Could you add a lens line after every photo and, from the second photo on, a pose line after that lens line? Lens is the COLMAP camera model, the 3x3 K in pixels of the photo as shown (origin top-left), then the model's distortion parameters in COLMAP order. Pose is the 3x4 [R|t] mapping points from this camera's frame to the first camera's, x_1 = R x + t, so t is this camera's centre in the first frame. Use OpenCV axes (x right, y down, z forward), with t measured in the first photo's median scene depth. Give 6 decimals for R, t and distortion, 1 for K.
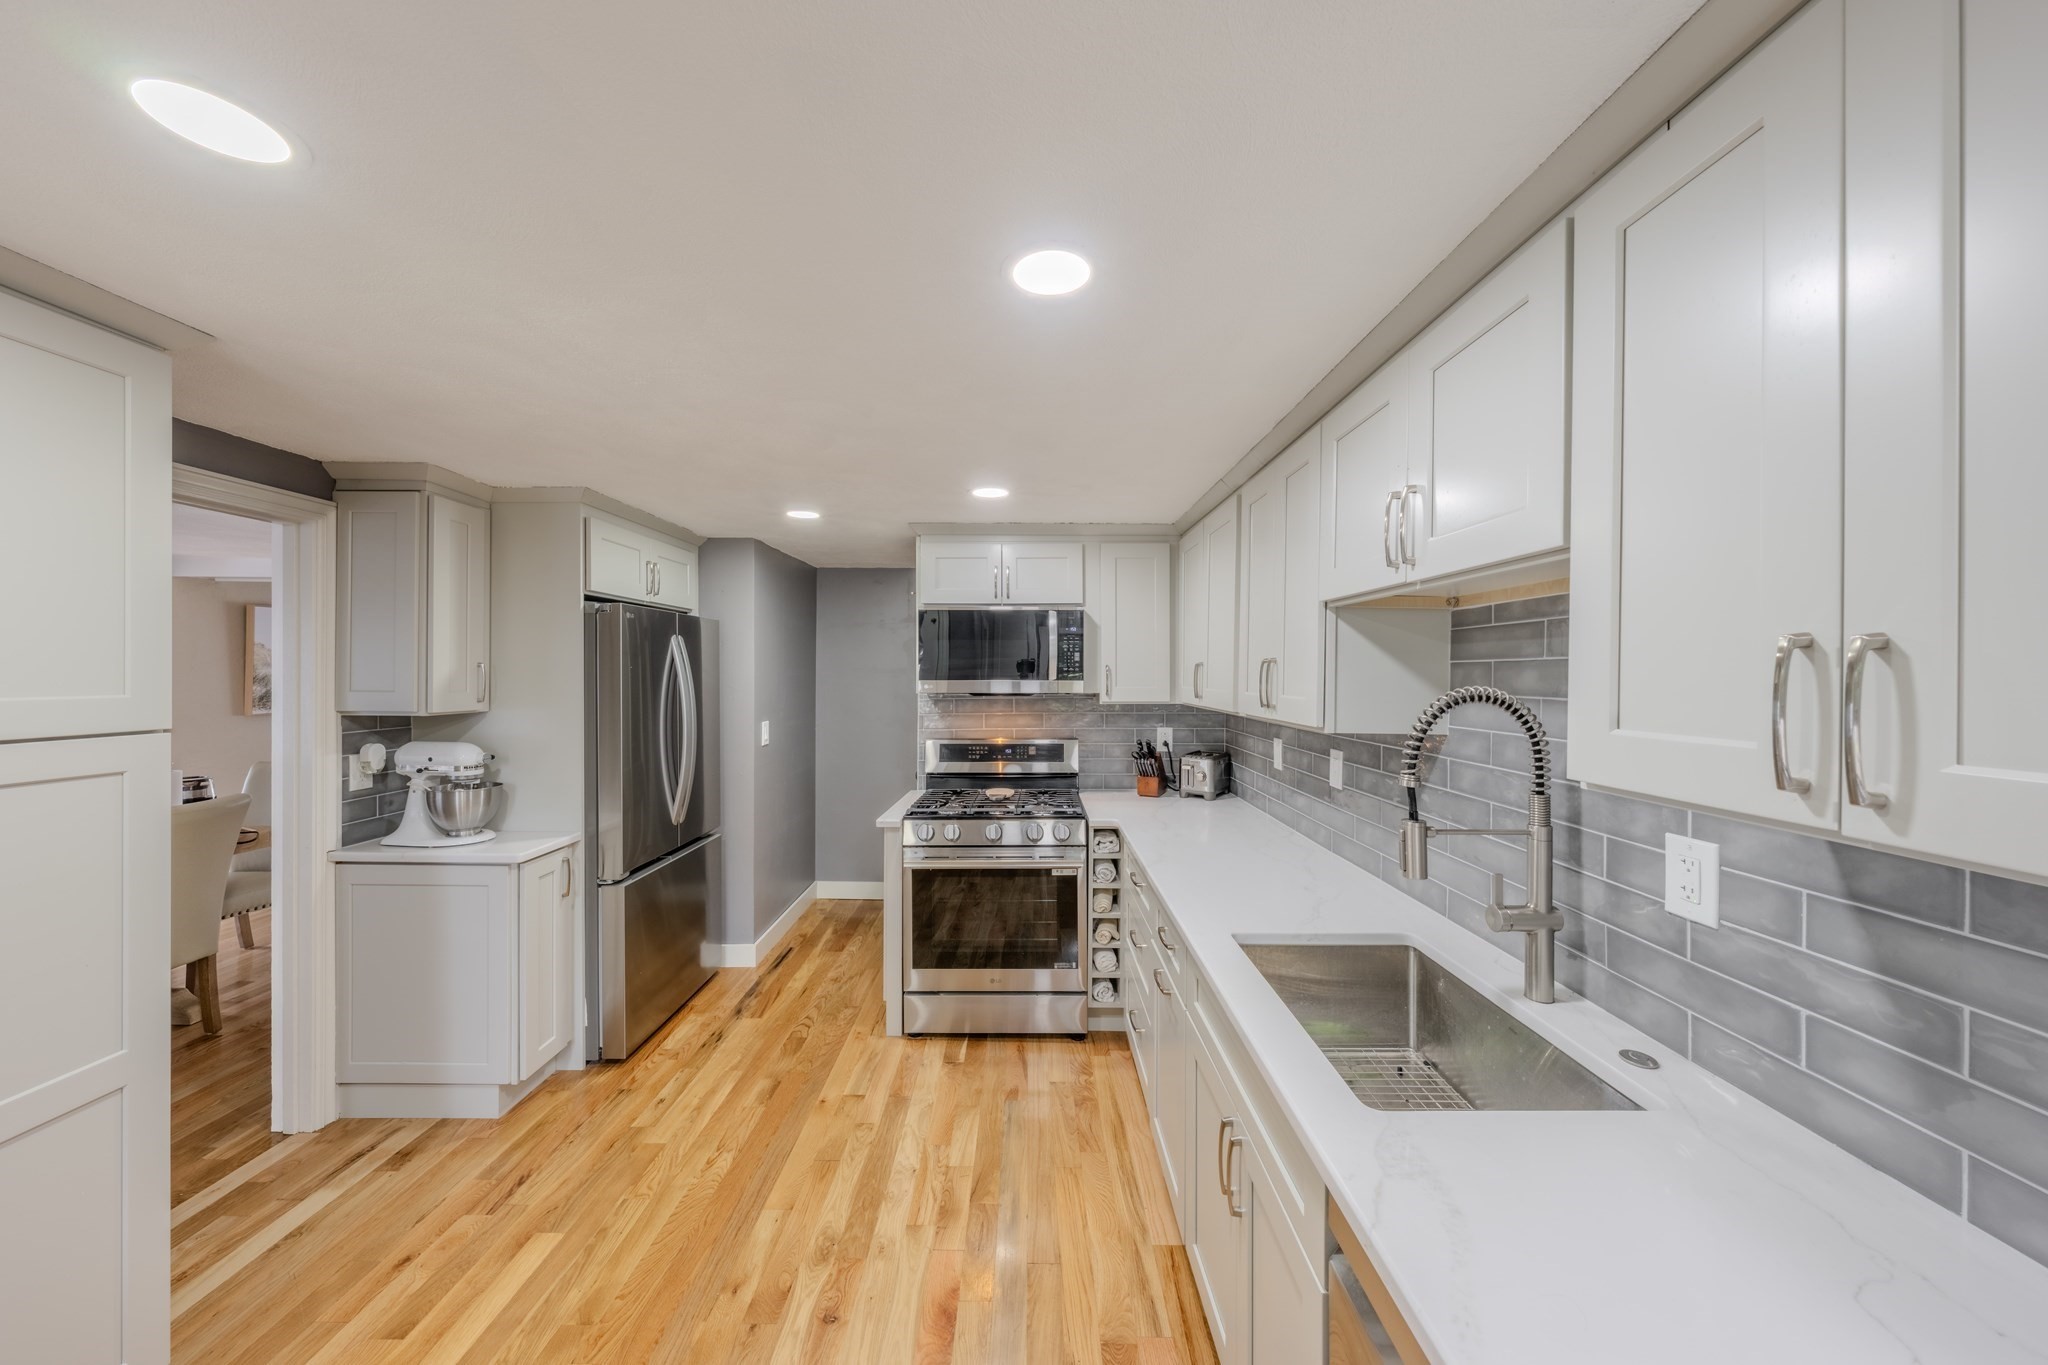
lens RADIAL K [[691.4, 0, 1024.0], [0, 691.4, 682.5], [0, 0, 1]] dist [-0.000656, 0.000163]
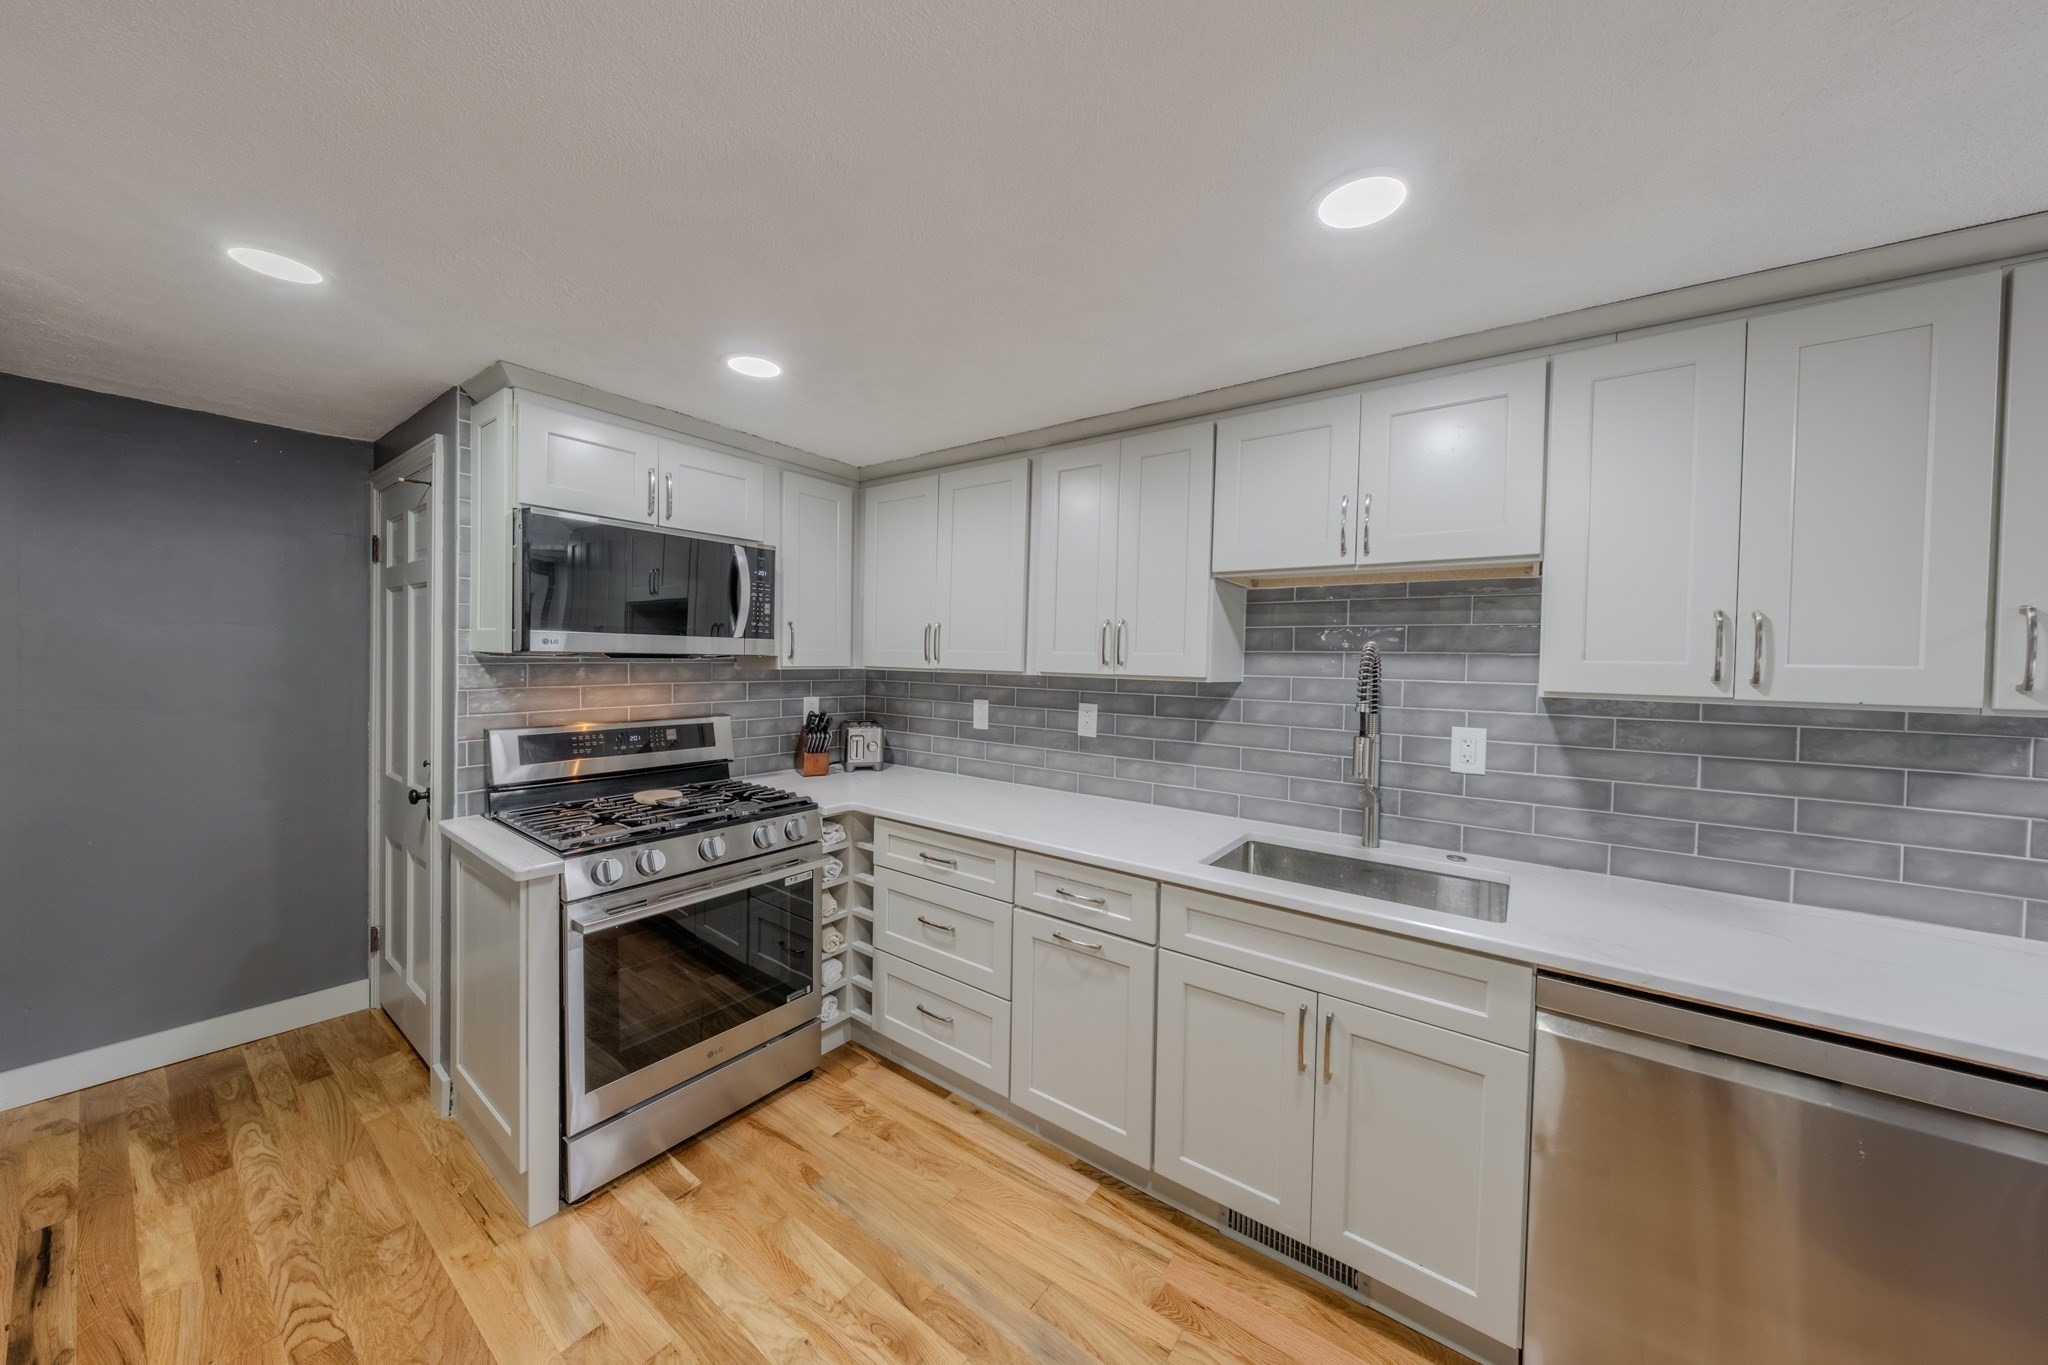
lens RADIAL K [[691.4, 0, 1024.0], [0, 691.4, 682.5], [0, 0, 1]] dist [-0.000656, 0.000163]
pose [[0.589979, -0.018657, 0.807203, -0.431801], [-0.006915, 0.999580, 0.028157, 0.025235], [-0.807389, -0.022193, 0.589602, 0.330680]]
